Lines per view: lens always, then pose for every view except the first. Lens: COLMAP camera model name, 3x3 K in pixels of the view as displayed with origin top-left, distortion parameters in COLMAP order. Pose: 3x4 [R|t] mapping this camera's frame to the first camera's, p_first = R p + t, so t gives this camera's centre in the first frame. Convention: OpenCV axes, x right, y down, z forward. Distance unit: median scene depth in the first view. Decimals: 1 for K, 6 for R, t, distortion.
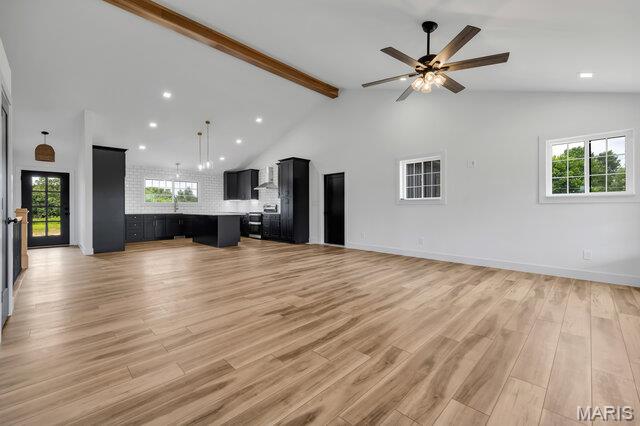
lens RADIAL K [[262.6, 0, 318.9], [0, 262.6, 212.3], [0, 0, 1]] dist [0.001377, 0.000062]
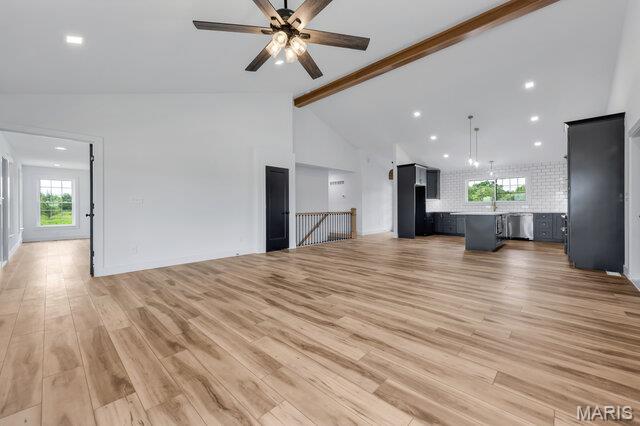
lens RADIAL K [[254.6, 0, 322.6], [0, 254.6, 210.3], [0, 0, 1]] dist [0.012616, -0.000017]
pose [[0.043249, 0.007852, -0.999033, 1.285445], [-0.009480, 0.999927, 0.007449, -0.013042], [0.999019, 0.009148, 0.043320, 1.166943]]
